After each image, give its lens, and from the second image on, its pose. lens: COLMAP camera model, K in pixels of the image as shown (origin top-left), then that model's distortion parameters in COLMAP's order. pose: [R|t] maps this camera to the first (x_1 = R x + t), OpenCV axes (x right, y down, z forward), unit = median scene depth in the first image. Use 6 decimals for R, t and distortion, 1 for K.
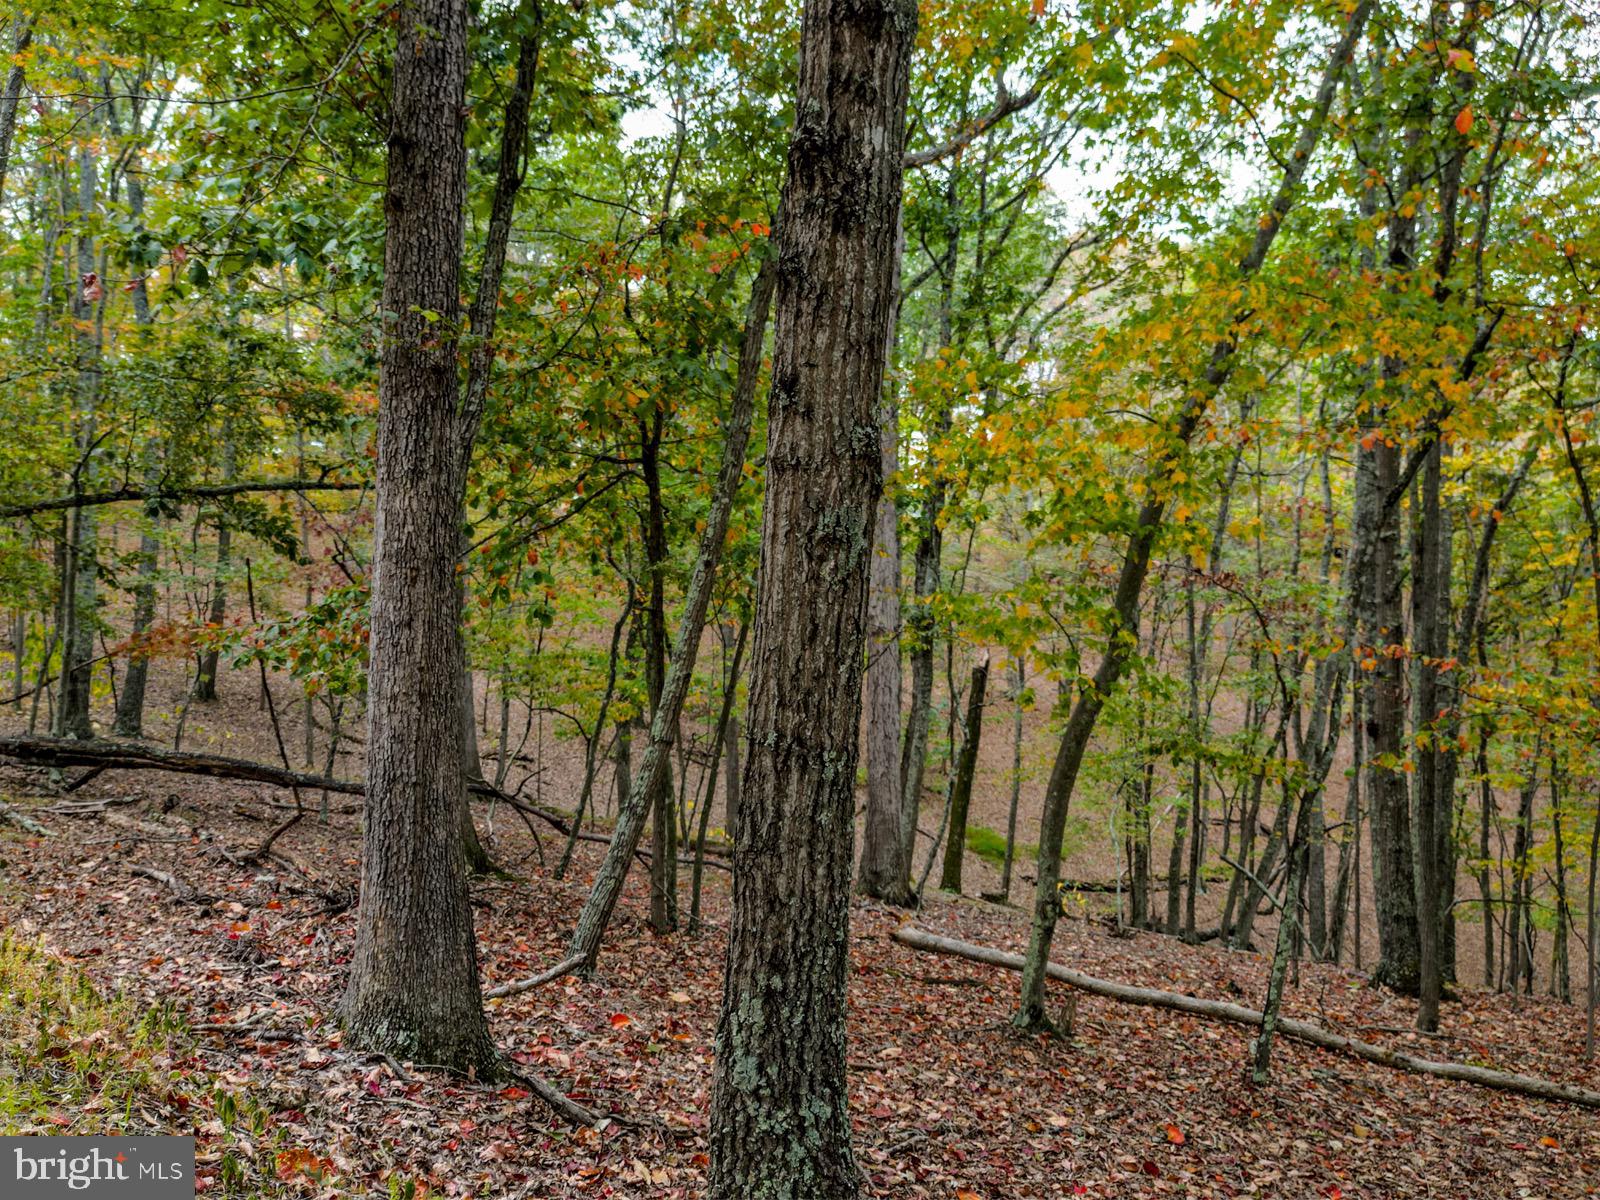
lens RADIAL K [[1276.2, 0, 796.7], [0, 1276.2, 602.2], [0, 0, 1]] dist [0.066586, -0.069236]
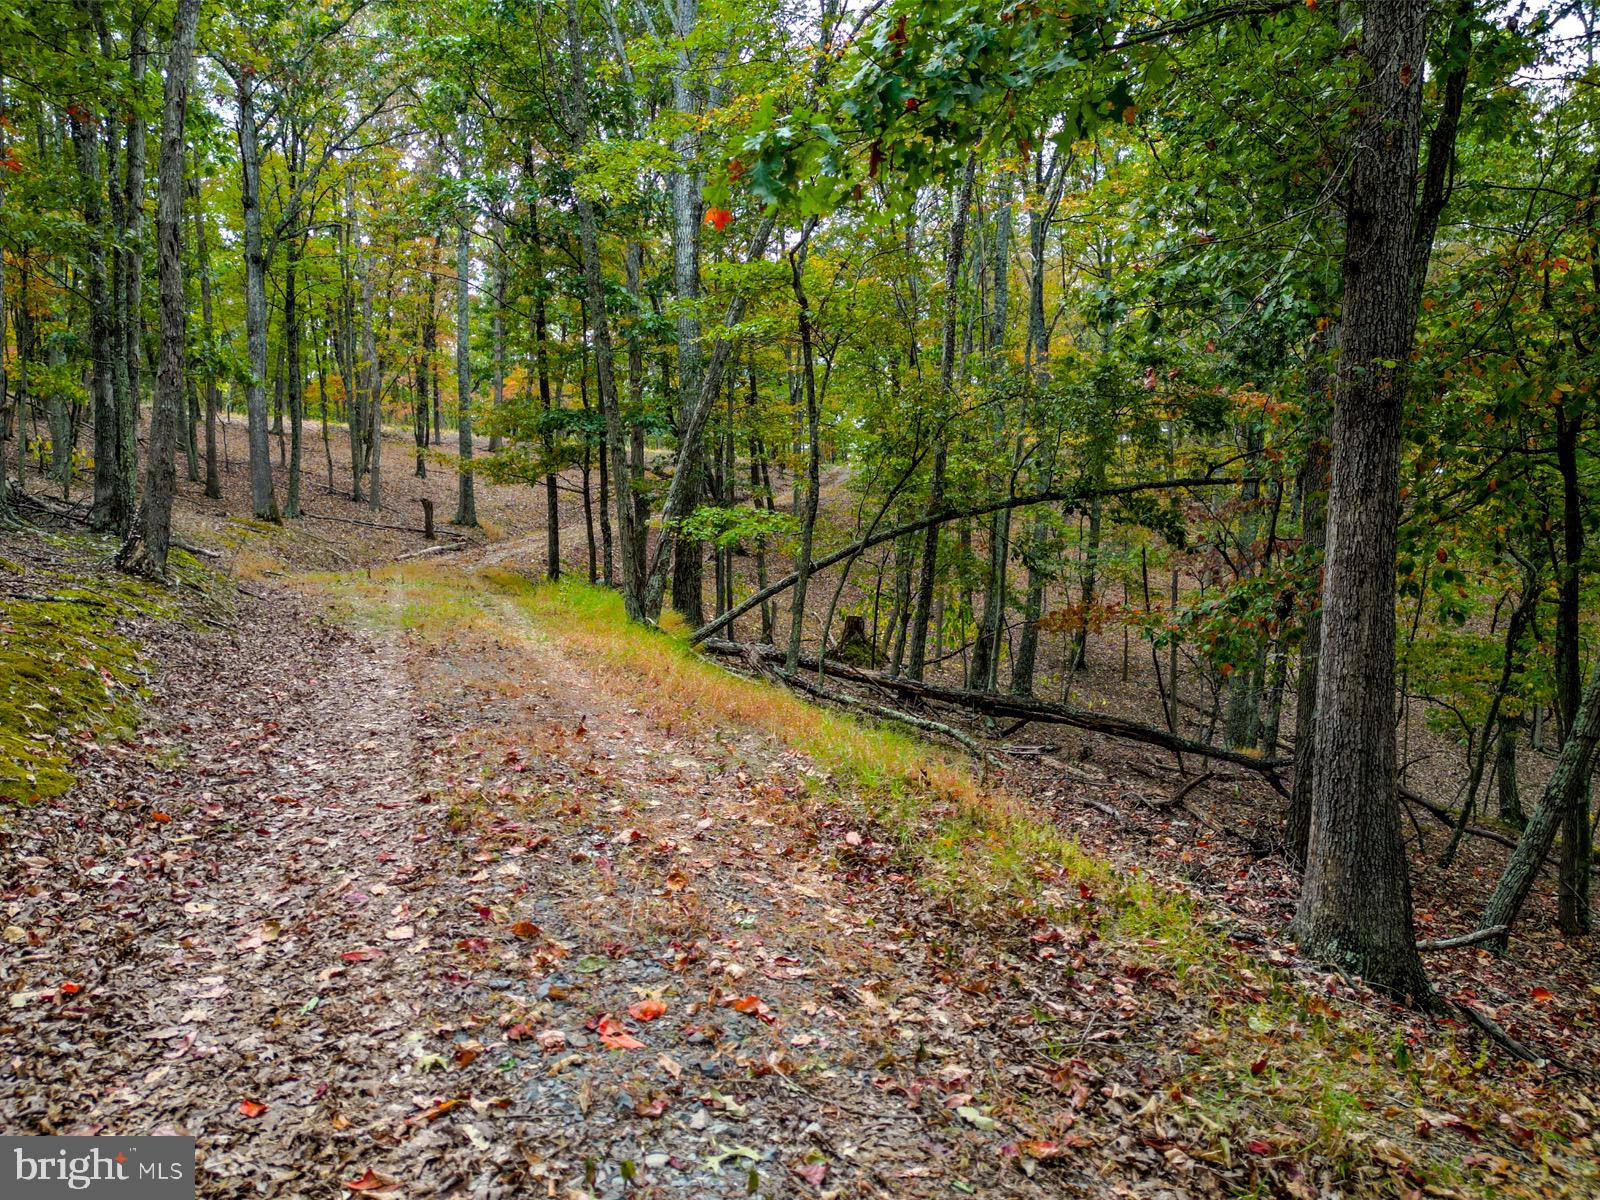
lens RADIAL K [[1276.2, 0, 796.7], [0, 1276.2, 602.2], [0, 0, 1]] dist [0.066586, -0.069236]
pose [[0.809845, 0.020157, -0.586298, -0.013591], [-0.009868, 0.999736, 0.020741, -0.012418], [0.586561, -0.011011, 0.809830, -0.203889]]
